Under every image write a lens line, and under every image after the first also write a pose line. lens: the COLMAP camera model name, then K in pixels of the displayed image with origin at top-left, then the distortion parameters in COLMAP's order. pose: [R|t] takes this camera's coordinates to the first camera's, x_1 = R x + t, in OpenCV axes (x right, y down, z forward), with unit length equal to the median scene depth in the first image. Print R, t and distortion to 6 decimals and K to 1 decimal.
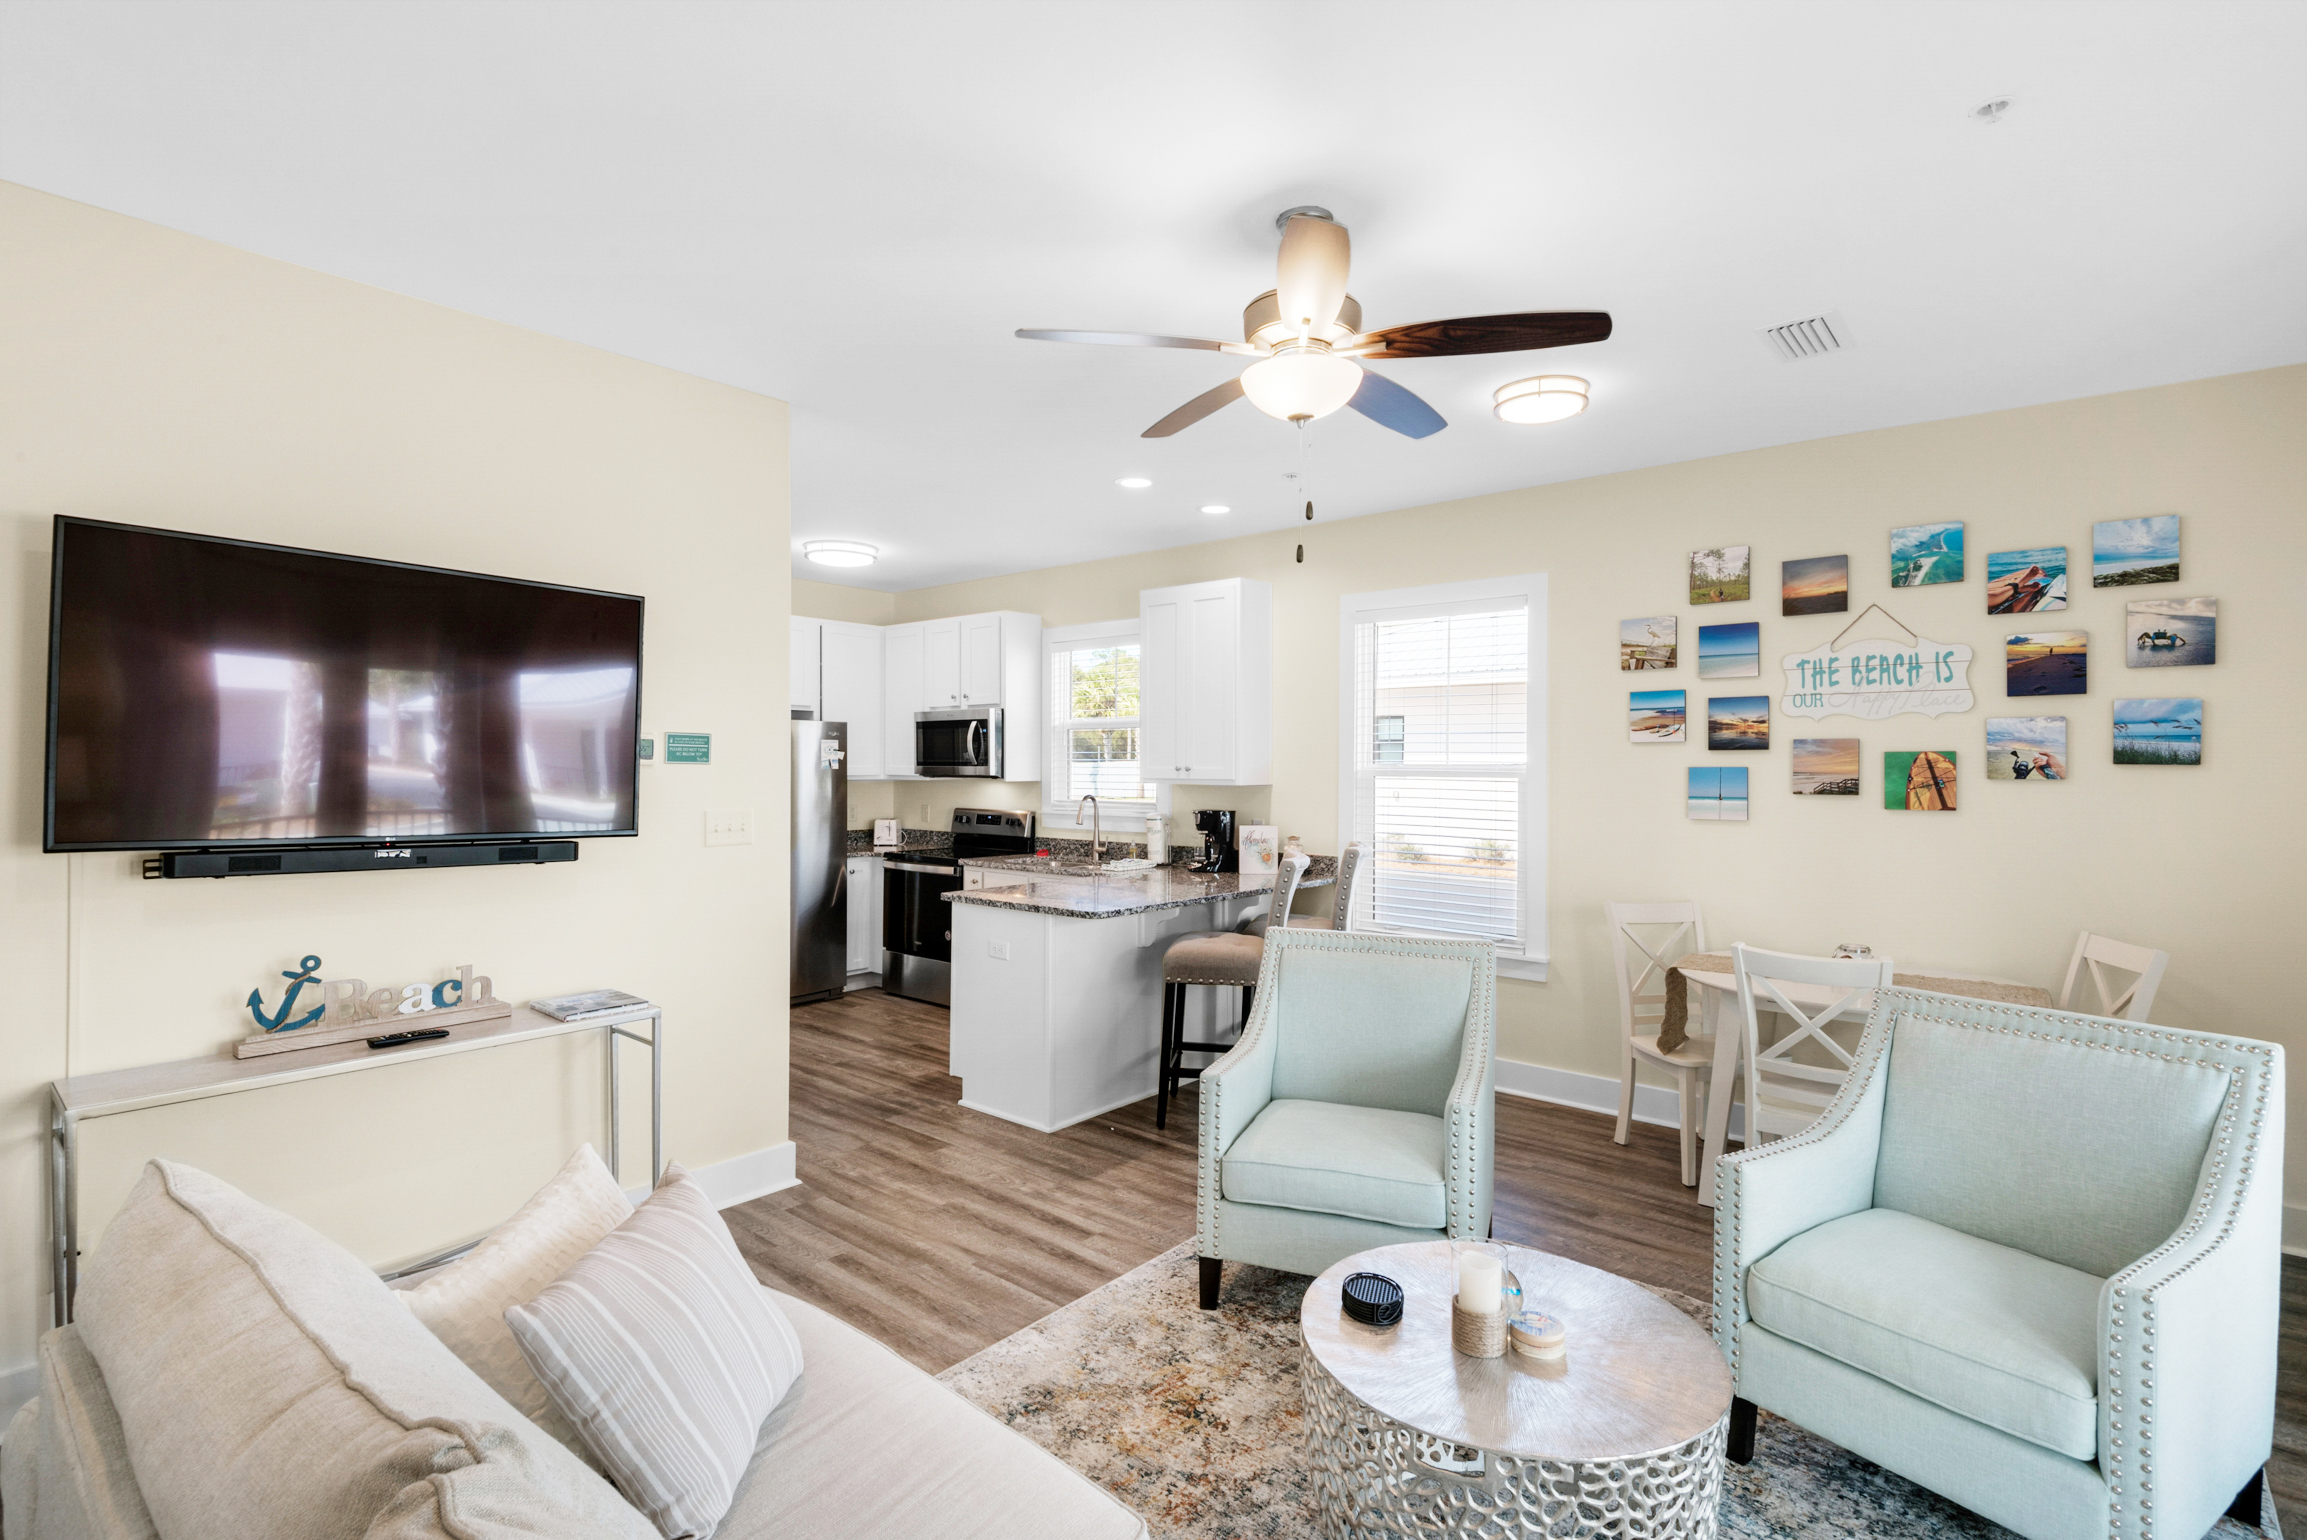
lens RADIAL K [[1051.3, 0, 1153.5], [0, 1051.3, 770.0], [0, 0, 1]] dist [0.000406, -0.013404]
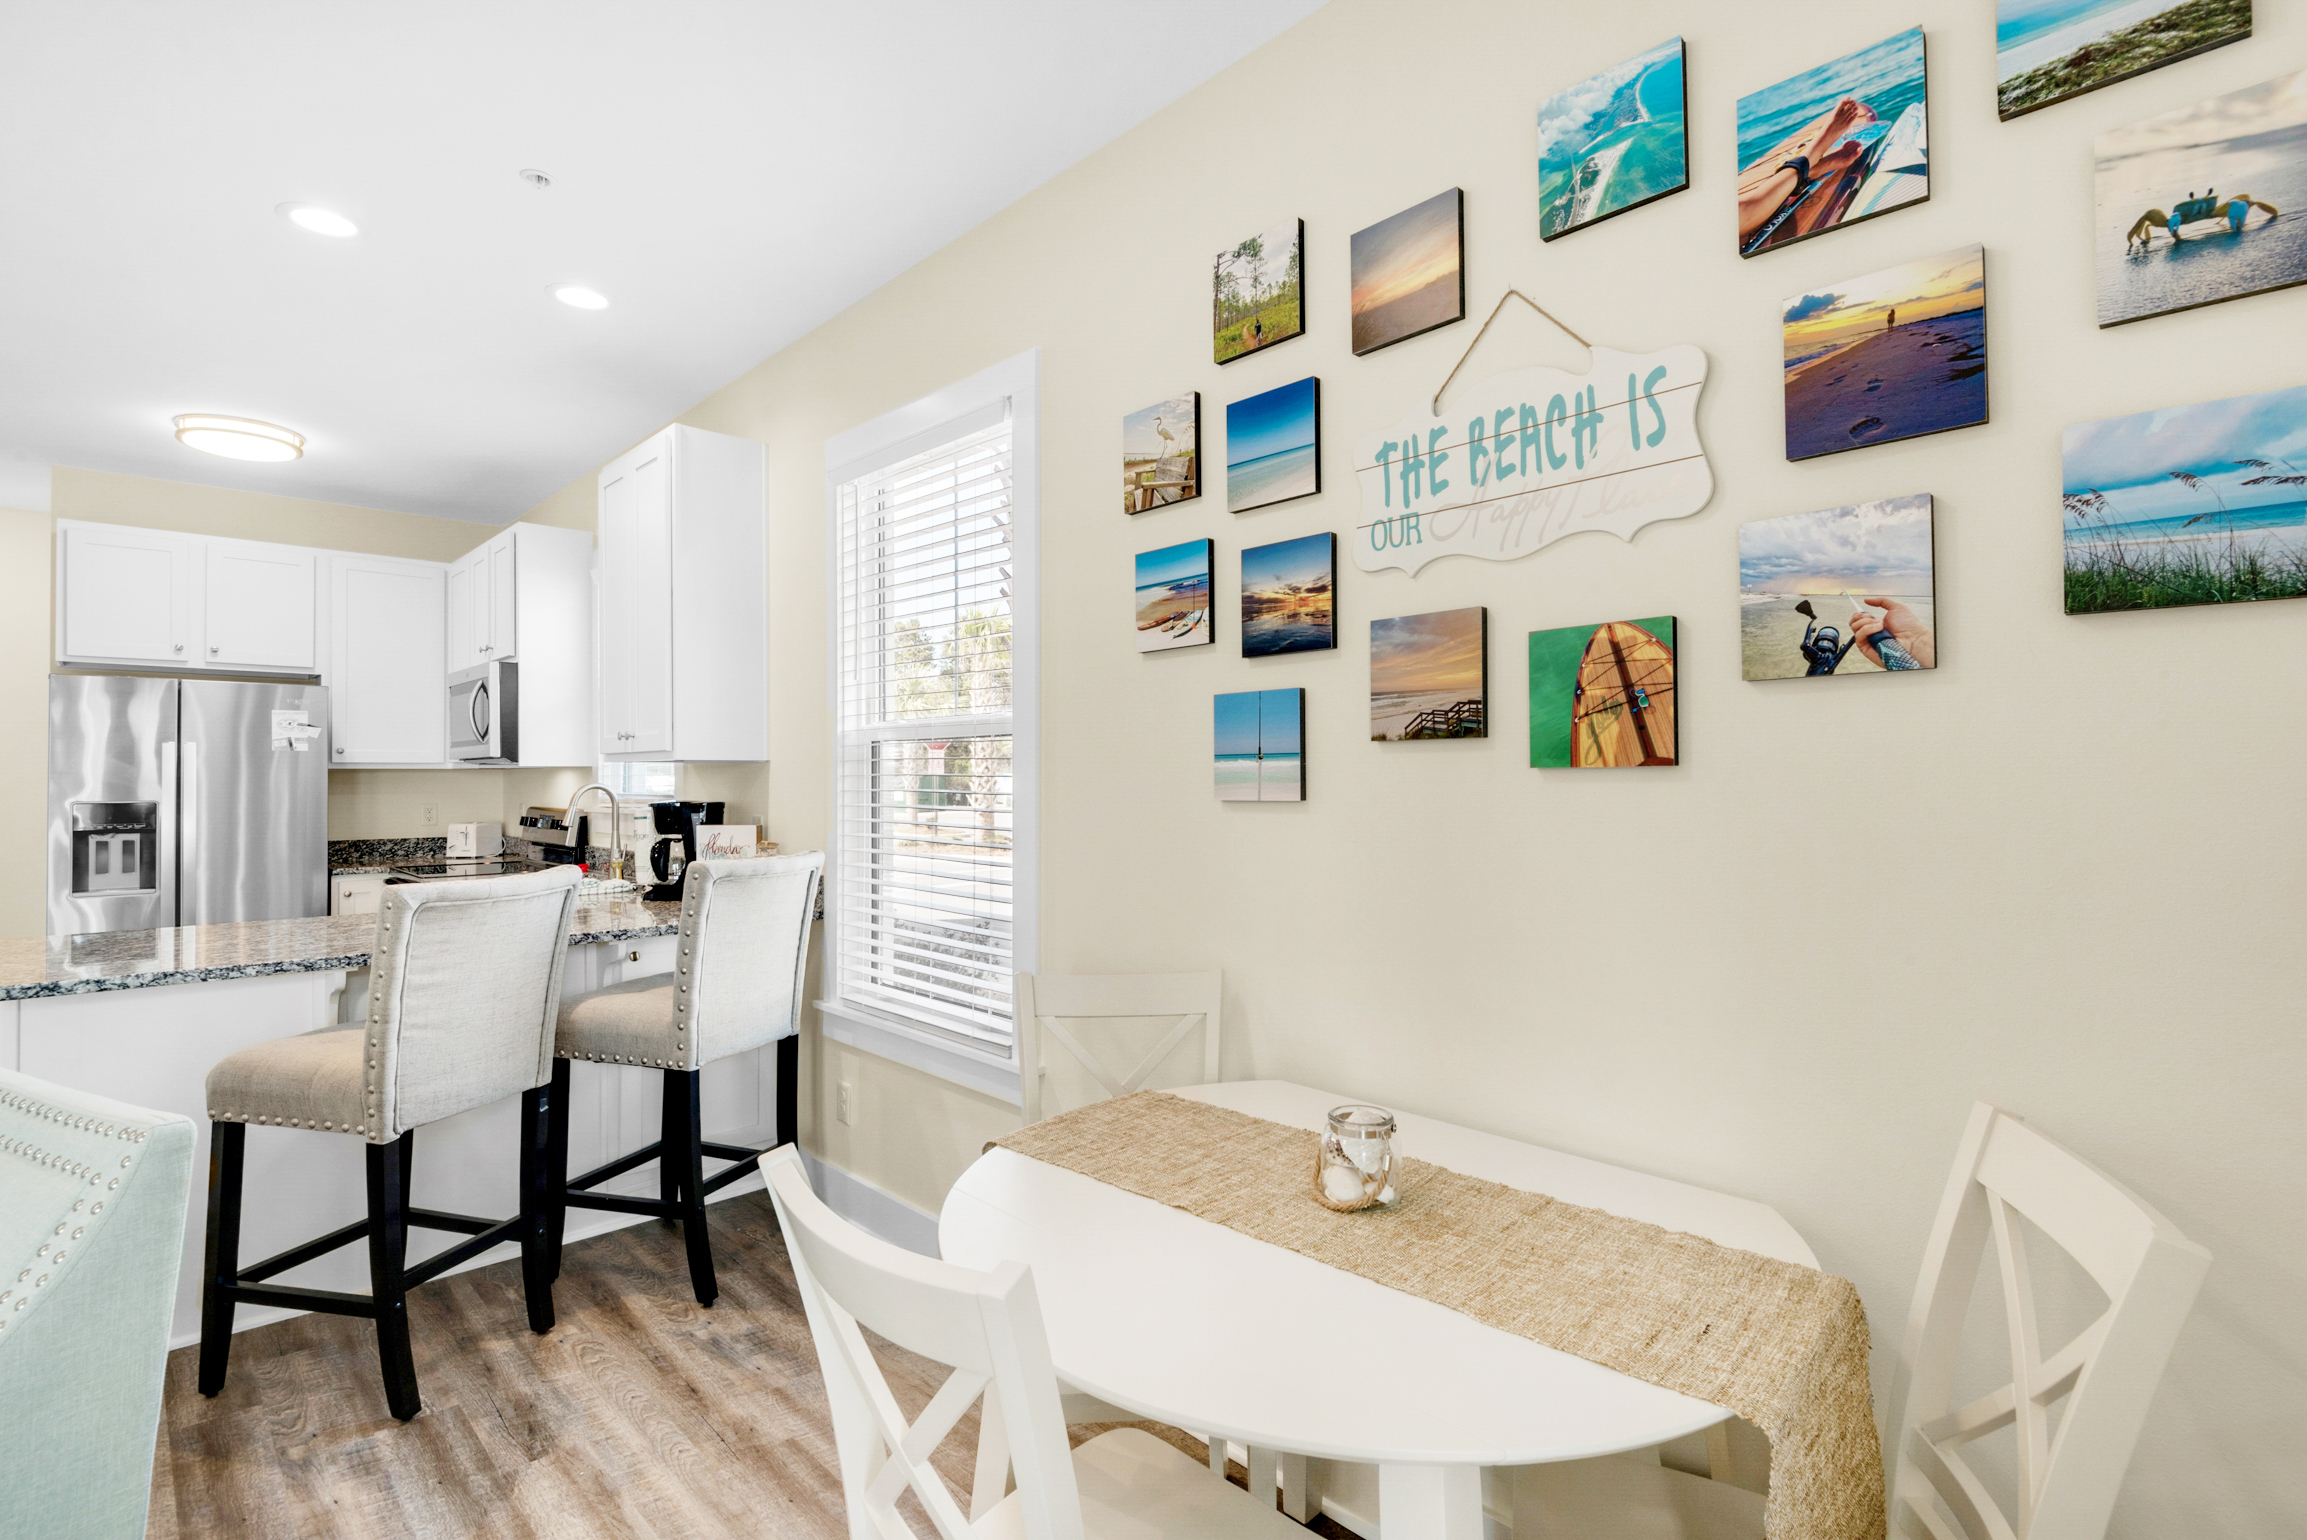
lens RADIAL K [[1073.8, 0, 1153.5], [0, 1073.8, 770.0], [0, 0, 1]] dist [0.015744, -0.017173]
pose [[0.994363, -0.011940, -0.105353, 0.597612], [0.011041, 0.999898, -0.009108, 0.040837], [0.105451, 0.007893, 0.994393, 0.559471]]
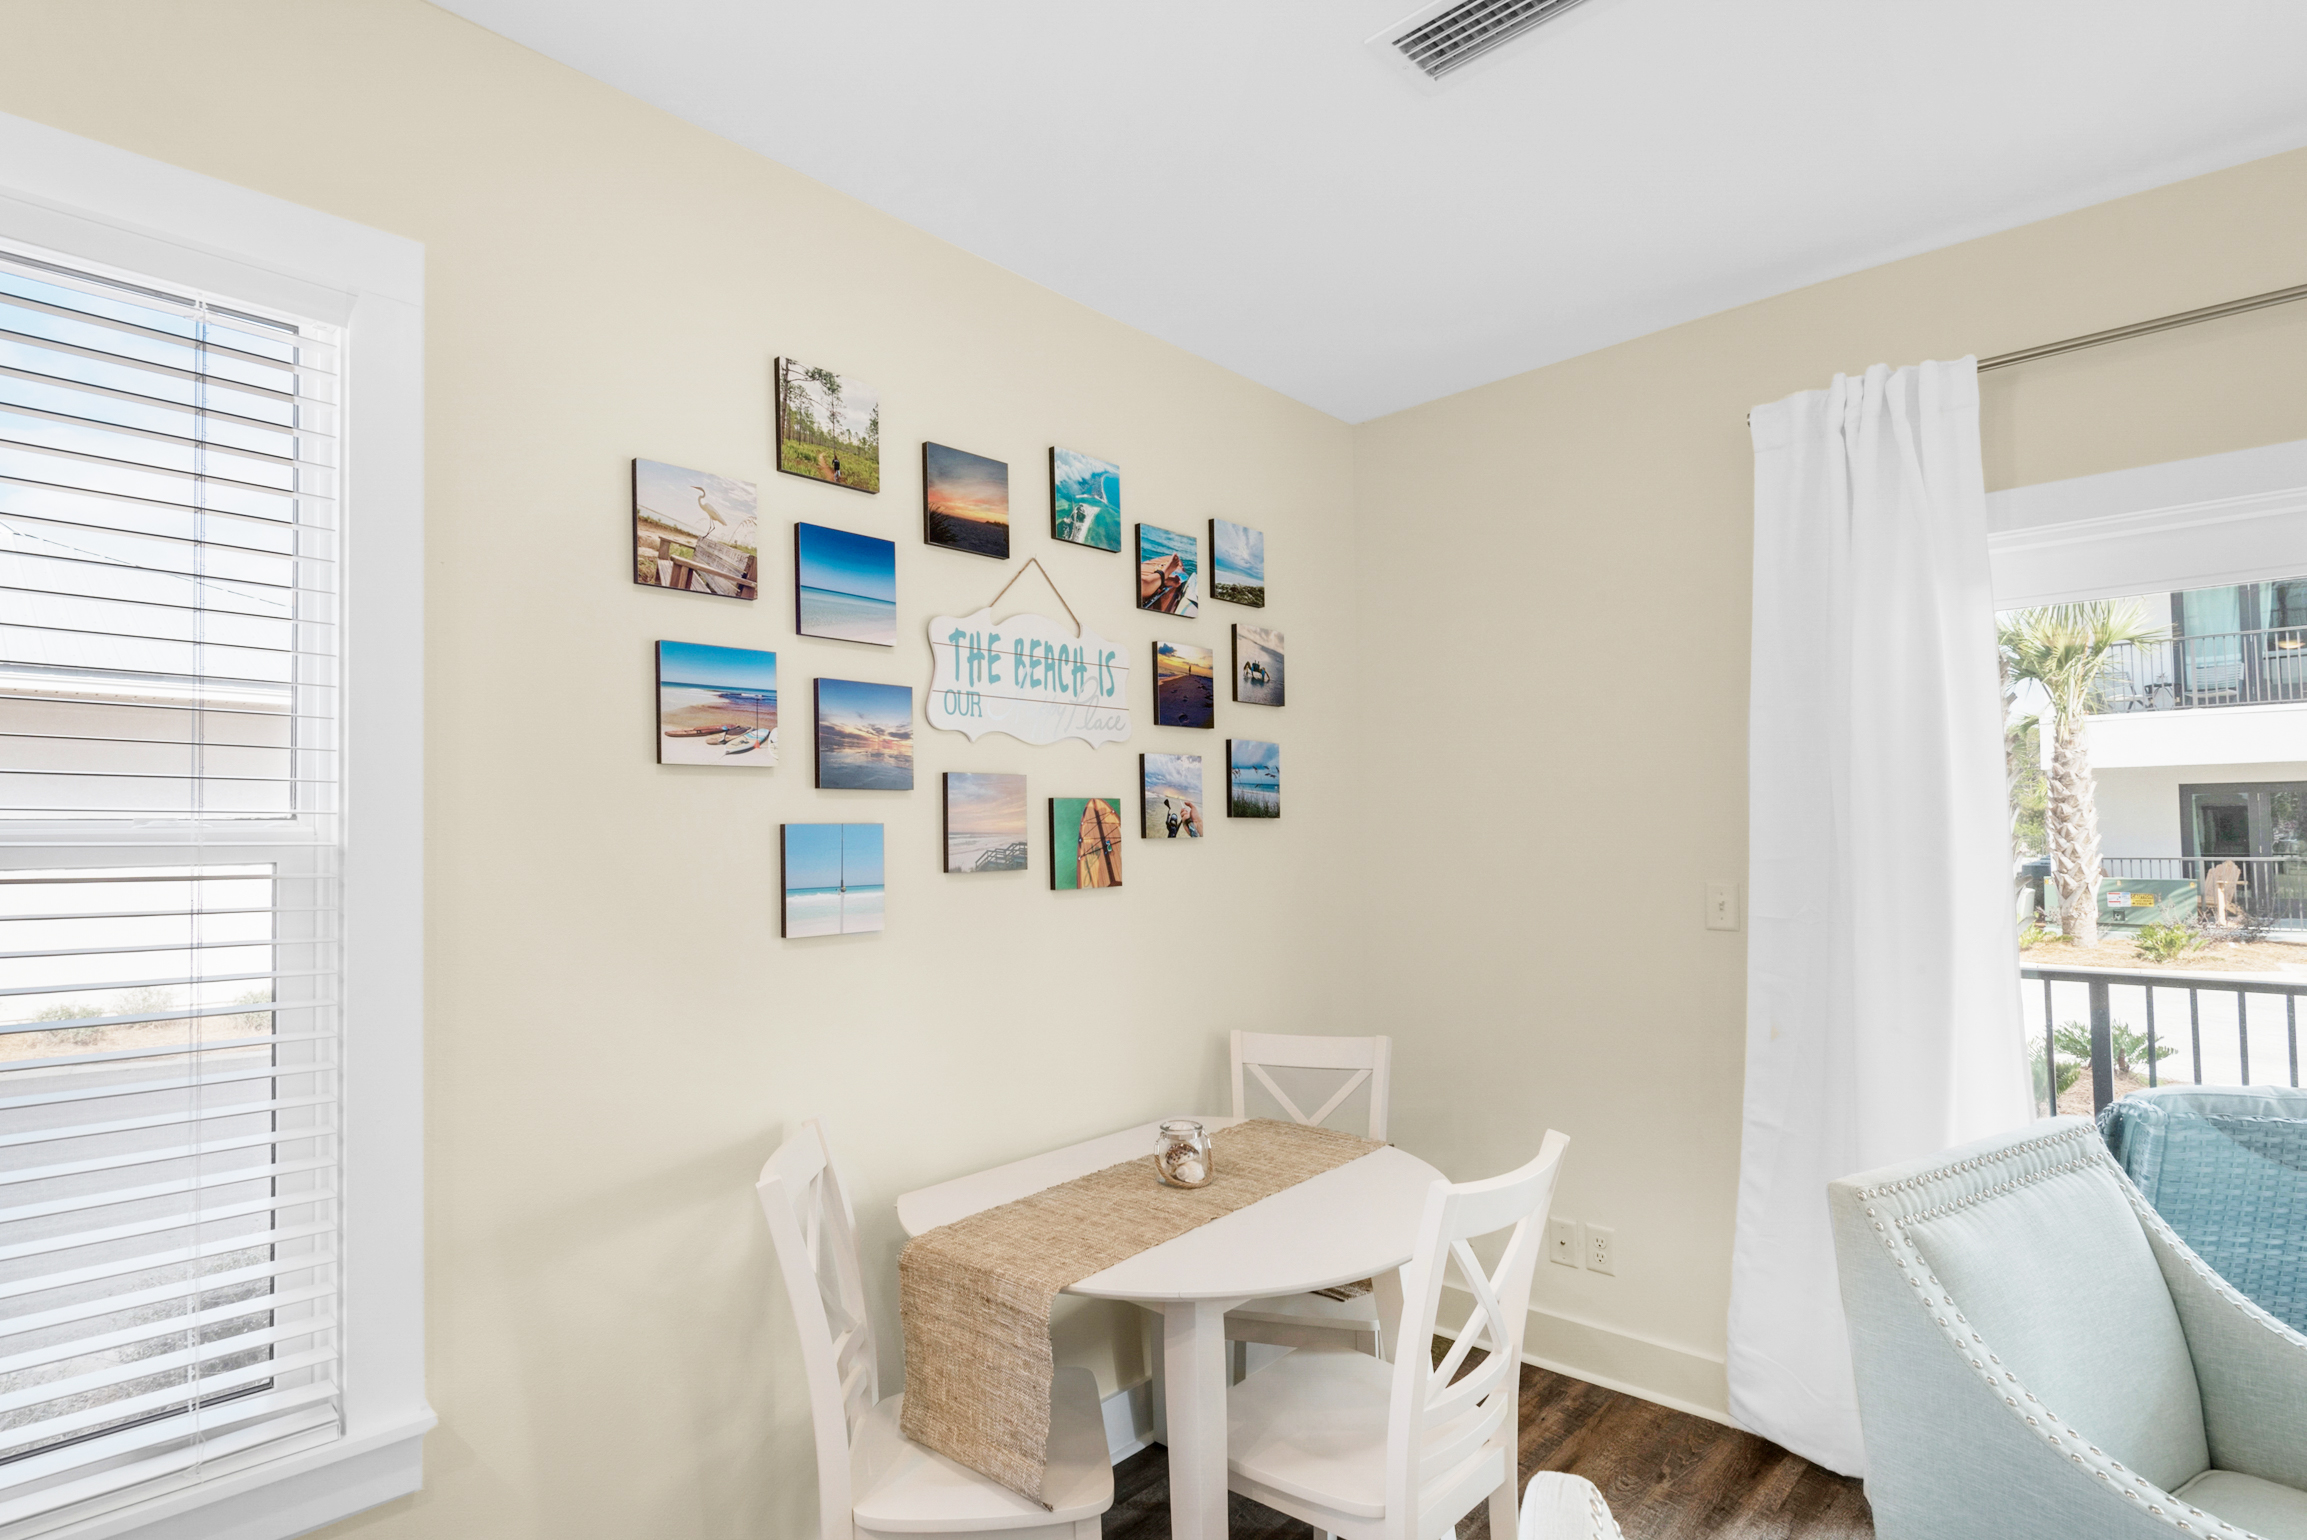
lens RADIAL K [[1123.3, 0, 1152.6], [0, 1123.3, 796.4], [0, 0, 1]] dist [0.037058, -0.030015]
pose [[0.065061, 0.029719, 0.997439, 0.038229], [0.017204, 0.999374, -0.030899, 0.003439], [-0.997733, 0.019170, 0.064509, 0.907664]]
